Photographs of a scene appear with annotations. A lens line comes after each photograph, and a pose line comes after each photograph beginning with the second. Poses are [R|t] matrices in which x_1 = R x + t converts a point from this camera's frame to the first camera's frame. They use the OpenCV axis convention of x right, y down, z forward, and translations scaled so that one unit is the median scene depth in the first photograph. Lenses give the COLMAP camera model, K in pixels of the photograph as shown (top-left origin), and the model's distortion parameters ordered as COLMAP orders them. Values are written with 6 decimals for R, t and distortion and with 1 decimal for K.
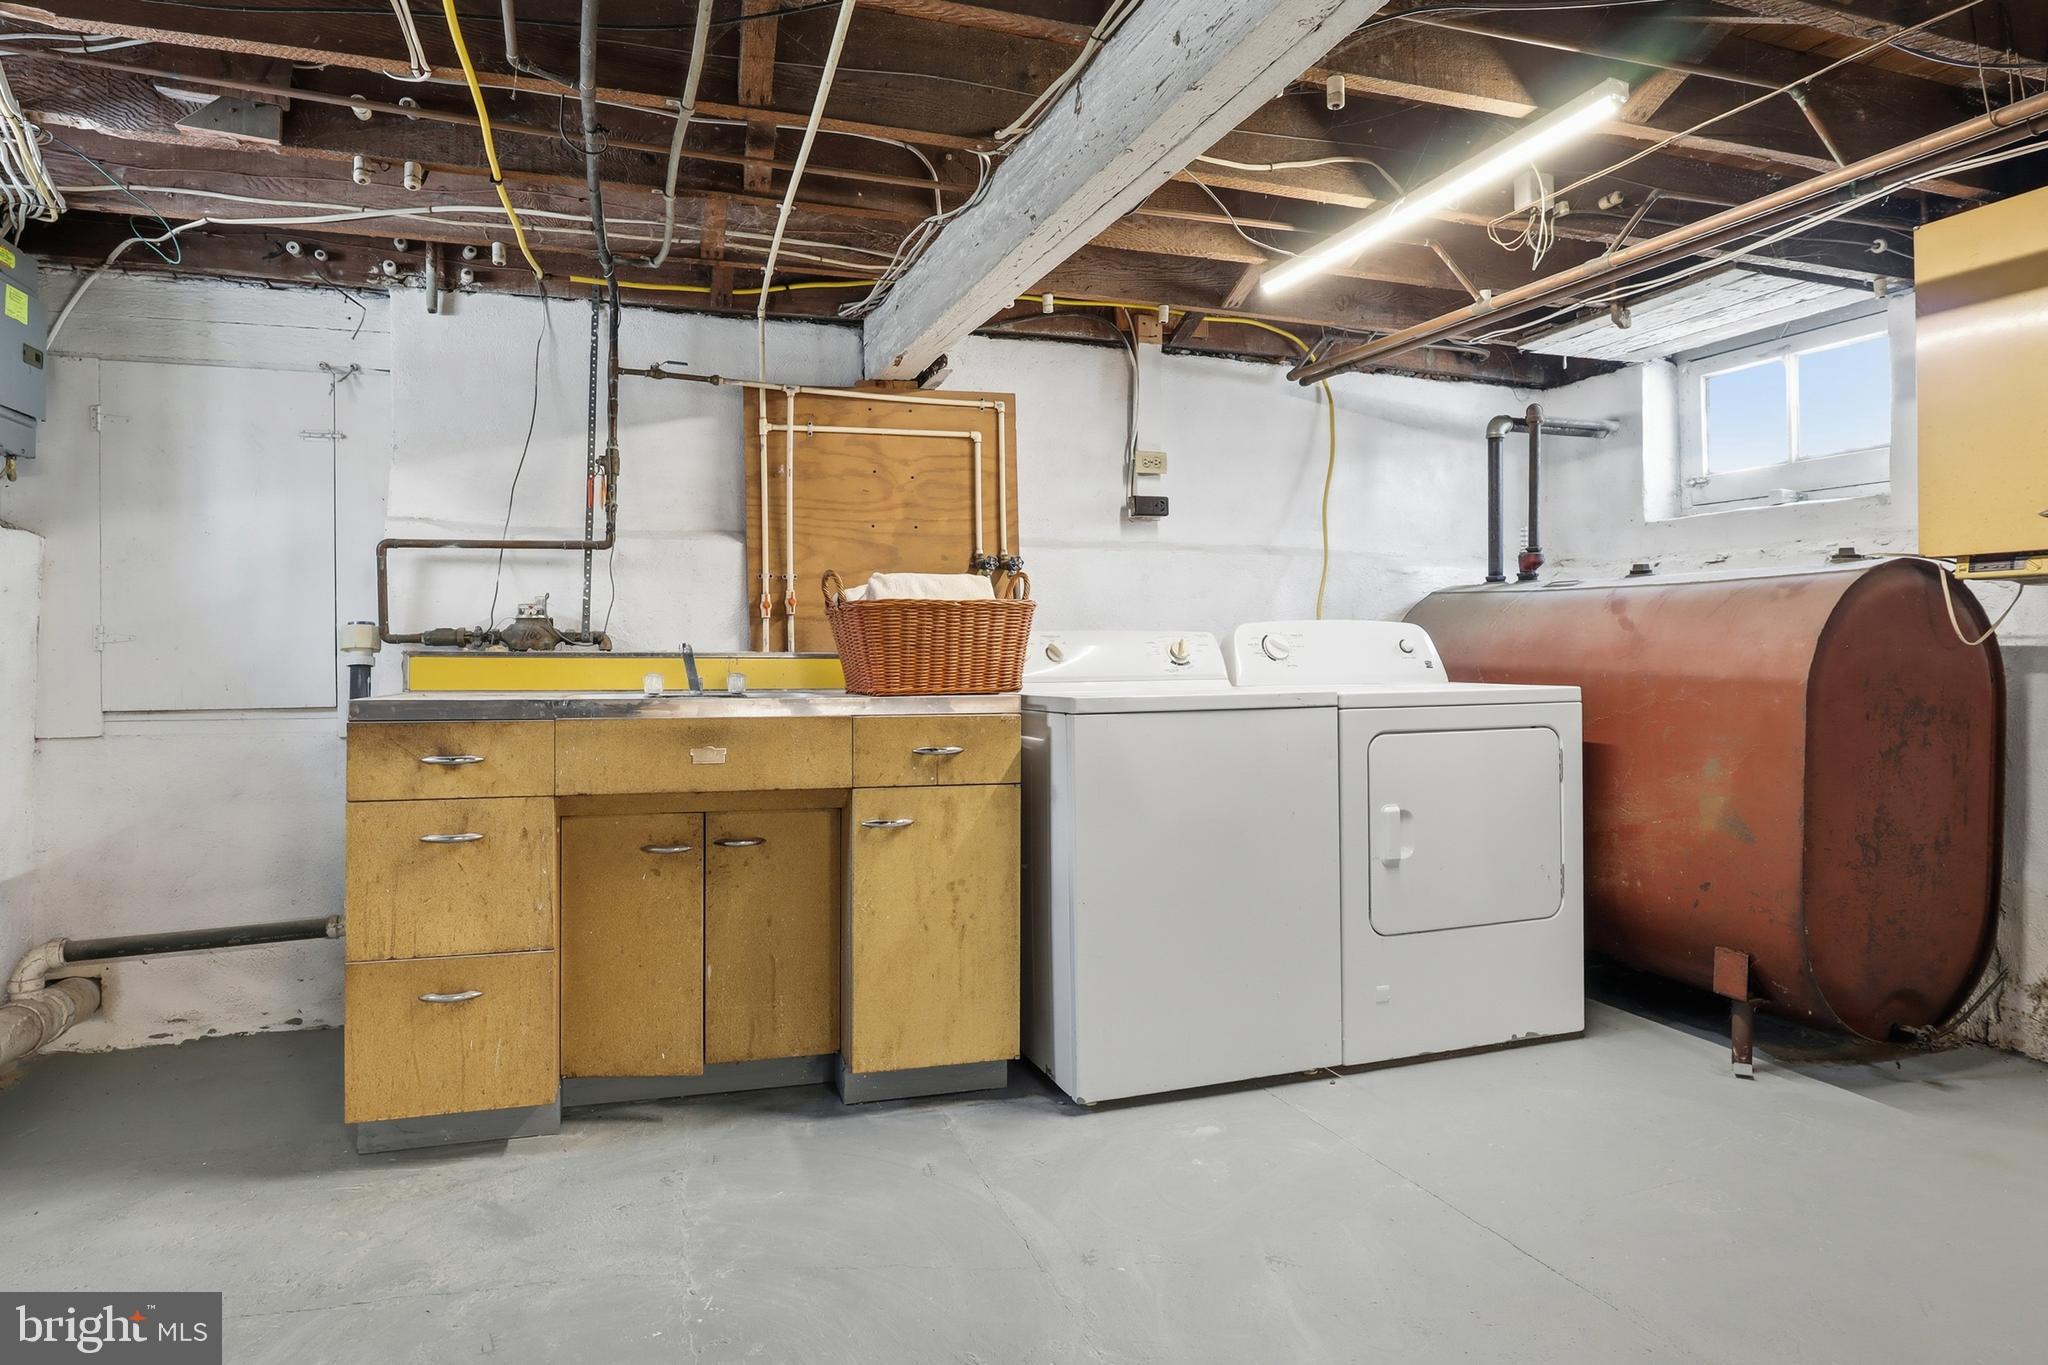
lens RADIAL K [[1179.0, 0, 1008.9], [0, 1179.0, 652.2], [0, 0, 1]] dist [-0.016769, 0.003583]
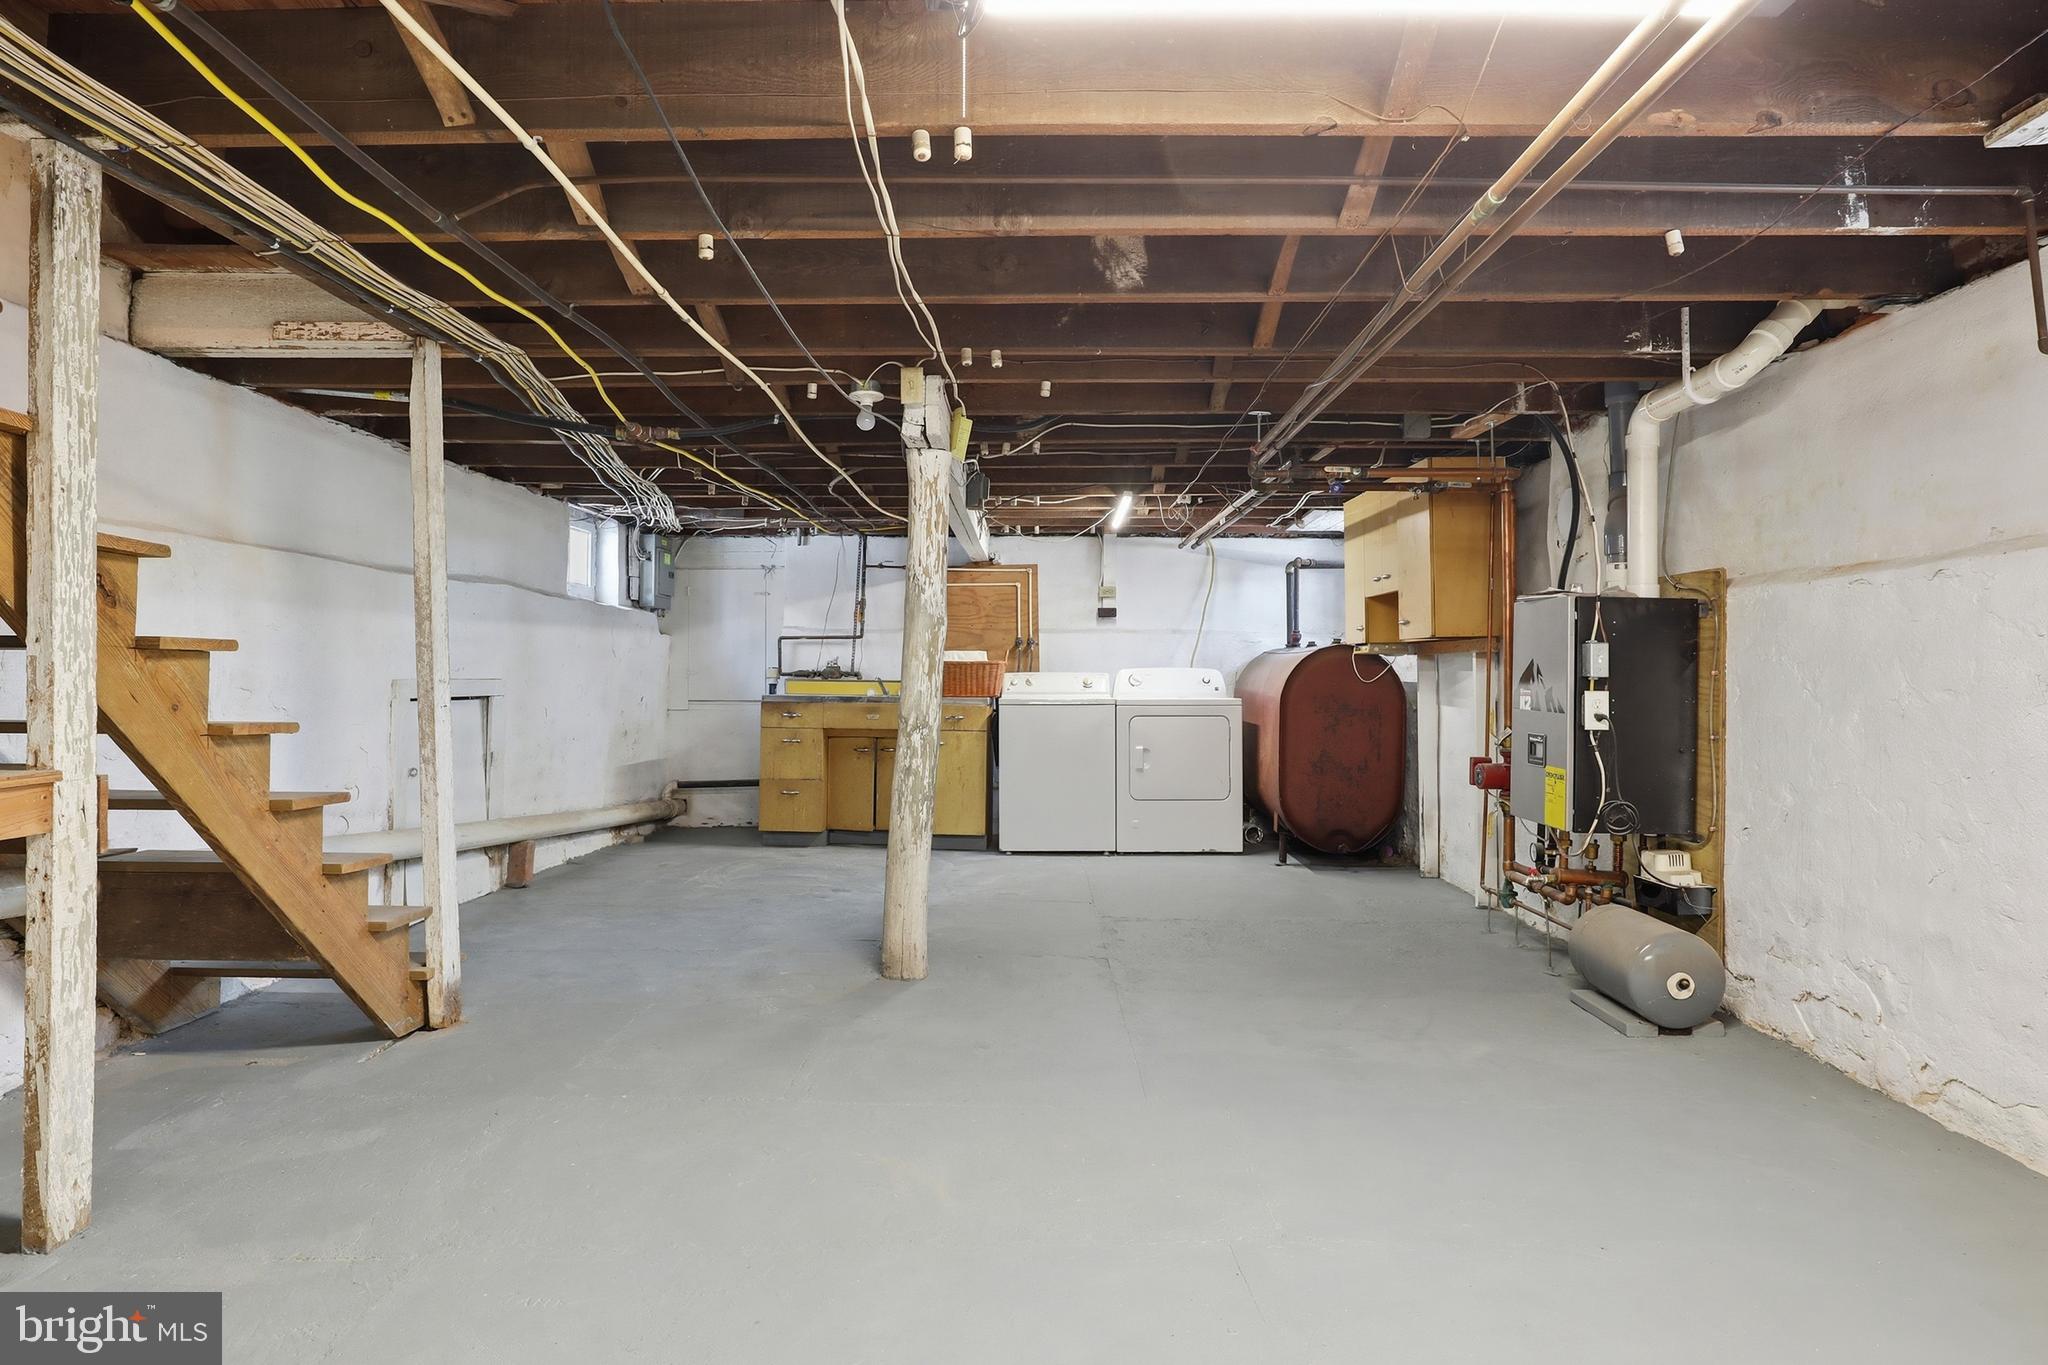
lens RADIAL K [[1136.3, 0, 1022.7], [0, 1136.3, 679.6], [0, 0, 1]] dist [0.002779, -0.000010]
pose [[0.942881, 0.009215, -0.333001, 0.819393], [-0.008689, 0.999958, 0.003068, -0.011301], [0.333015, 0.000001, 0.942921, -1.208528]]
